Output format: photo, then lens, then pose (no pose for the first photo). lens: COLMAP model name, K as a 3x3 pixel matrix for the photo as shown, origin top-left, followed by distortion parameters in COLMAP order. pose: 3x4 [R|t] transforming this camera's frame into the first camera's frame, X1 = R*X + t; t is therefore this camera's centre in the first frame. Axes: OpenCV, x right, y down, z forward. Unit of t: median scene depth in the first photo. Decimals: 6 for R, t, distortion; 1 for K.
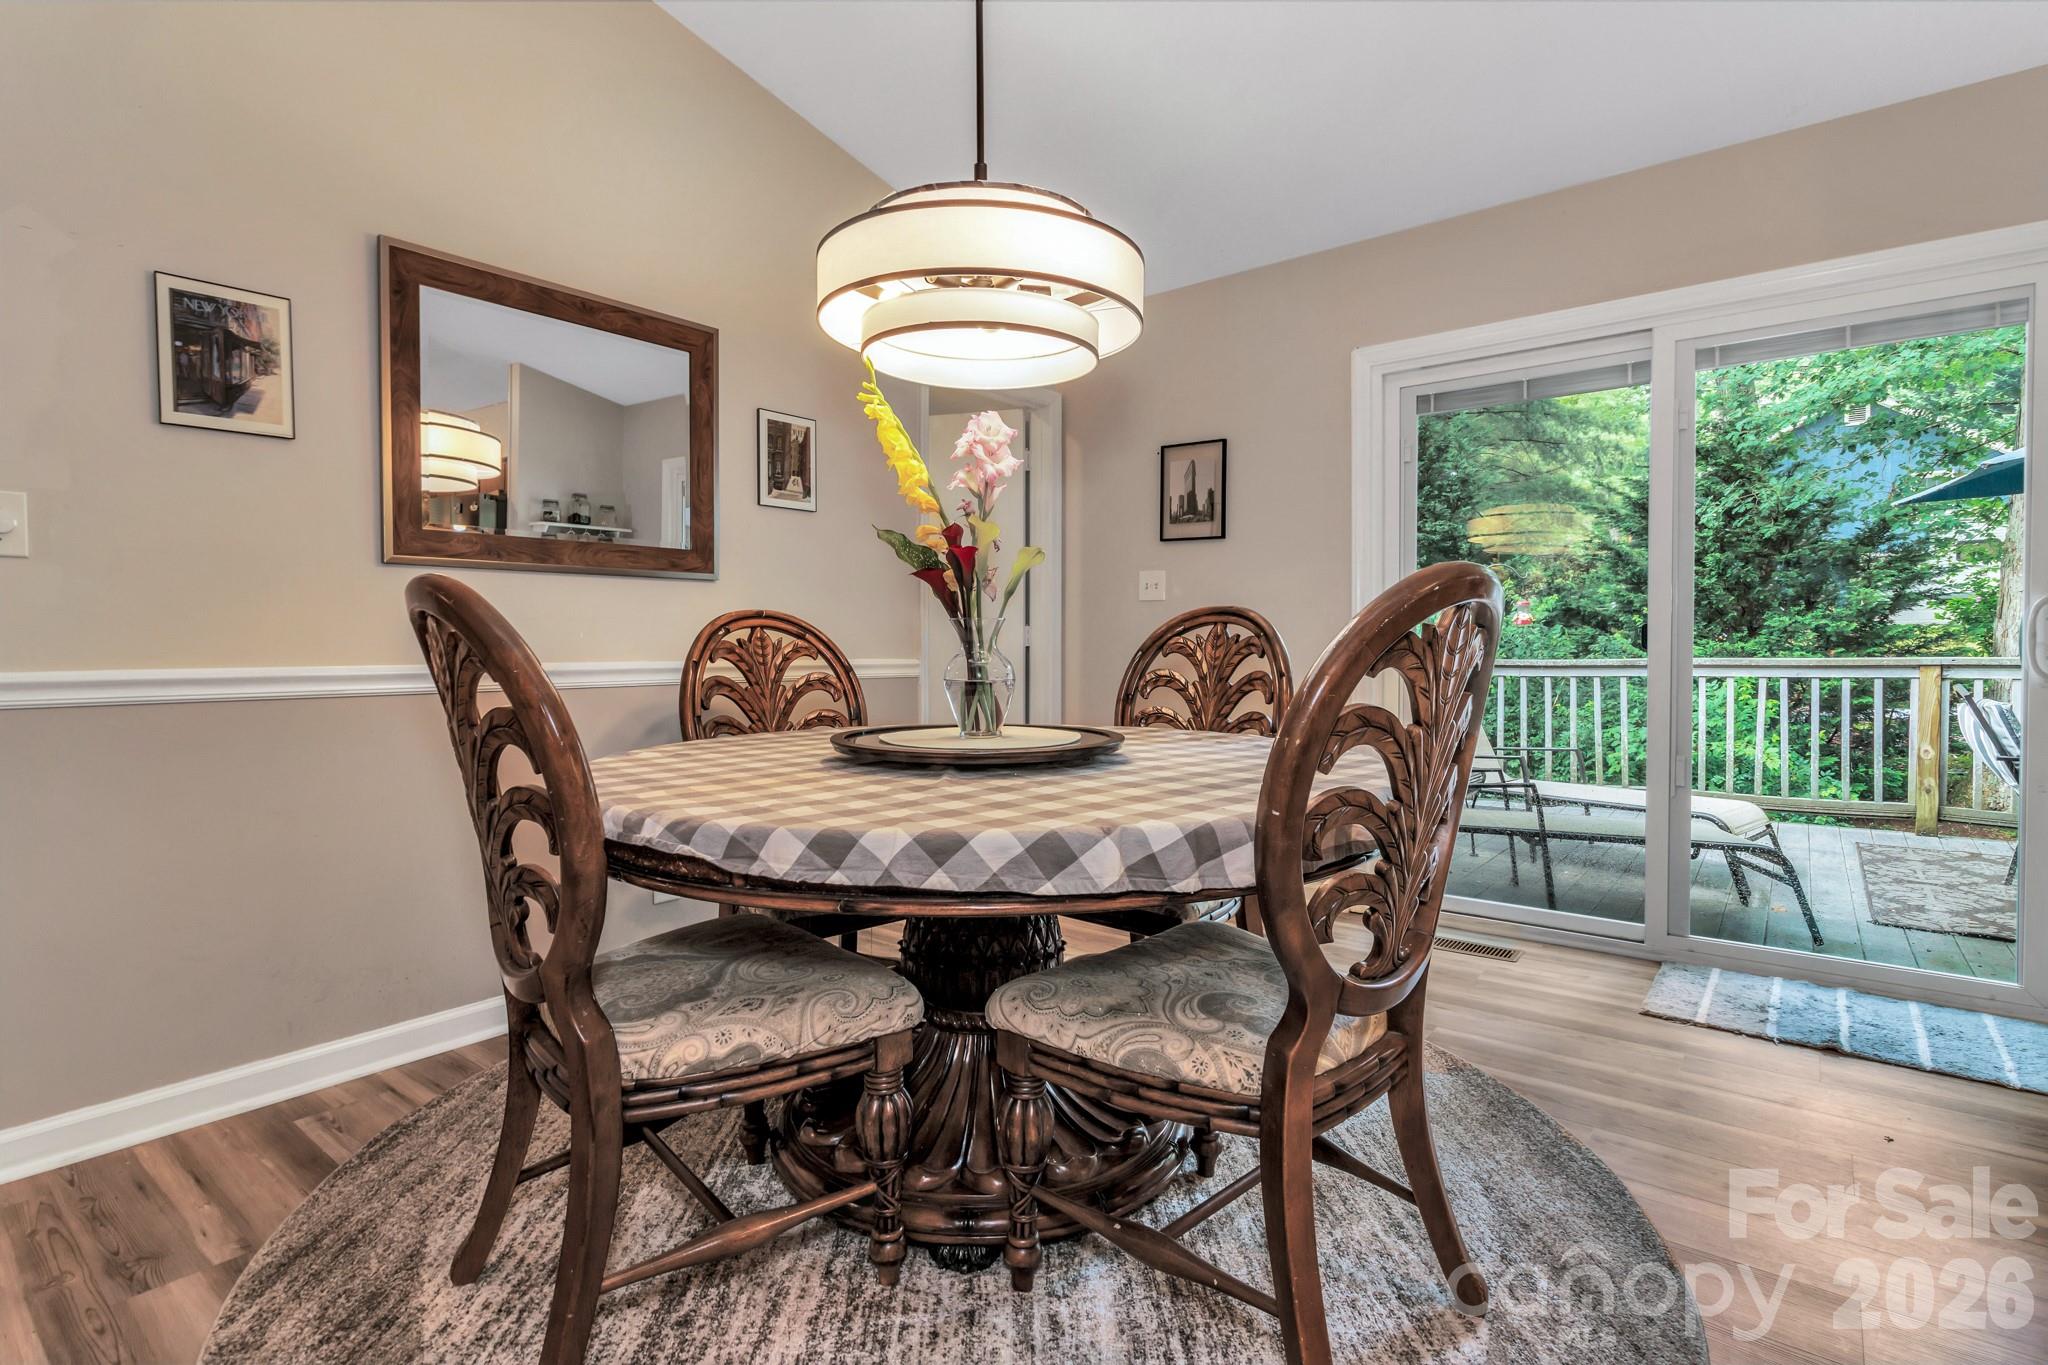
lens RADIAL K [[982.6, 0, 1012.3], [0, 982.6, 675.5], [0, 0, 1]] dist [-0.006268, 0.000265]
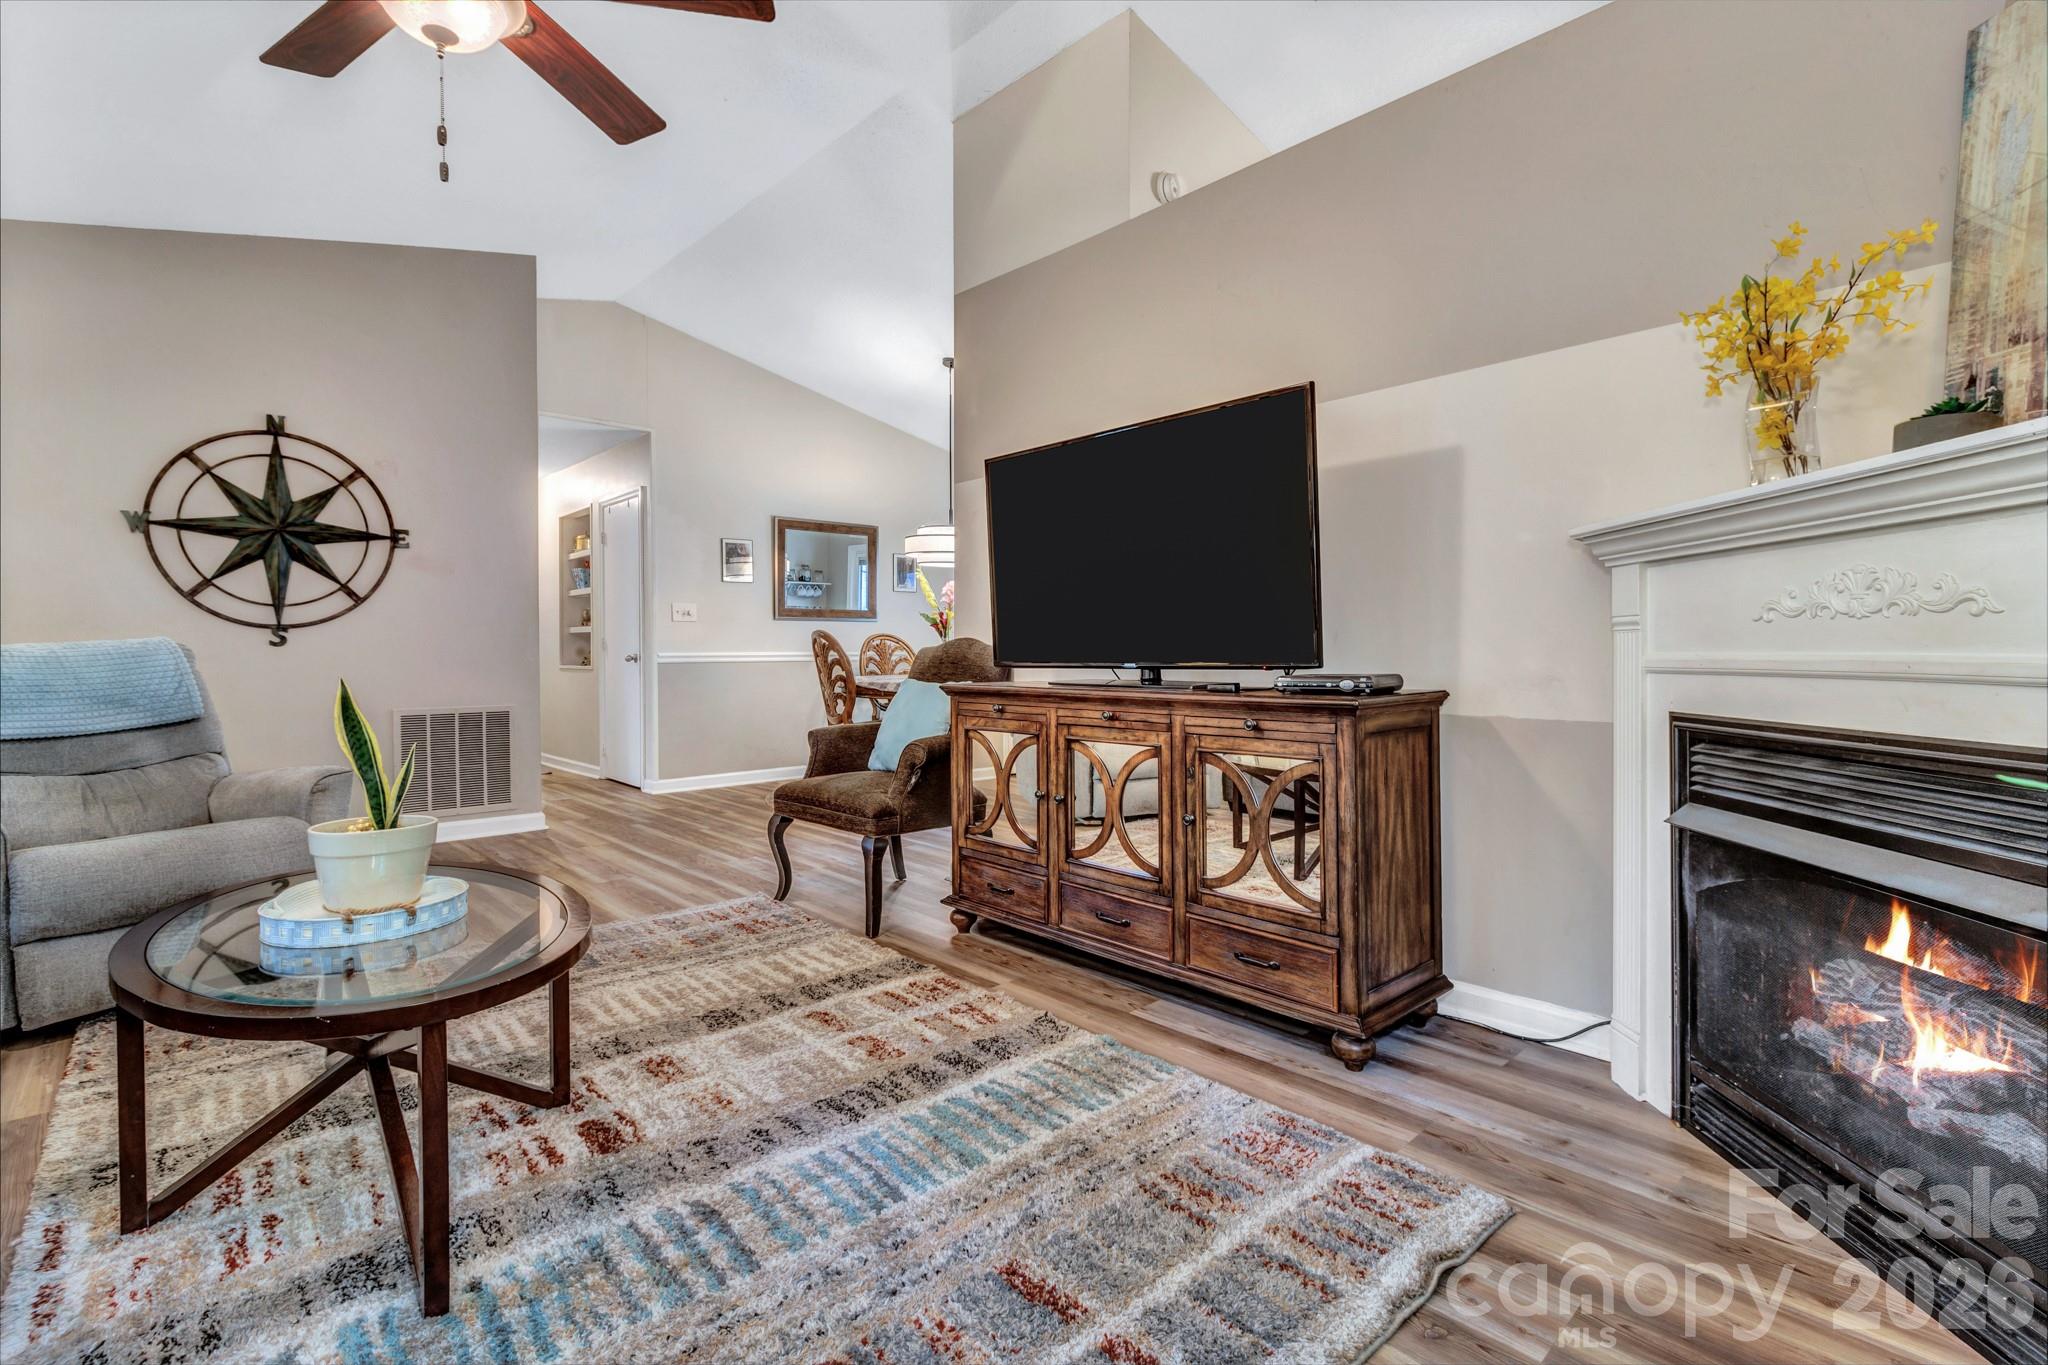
lens RADIAL K [[946.8, 0, 1008.1], [0, 946.8, 661.5], [0, 0, 1]] dist [0.003580, -0.000633]
pose [[0.989242, 0.003468, -0.146247, 0.384633], [-0.005913, 0.999850, -0.016285, 0.047165], [0.146169, 0.016974, 0.989114, -1.342165]]
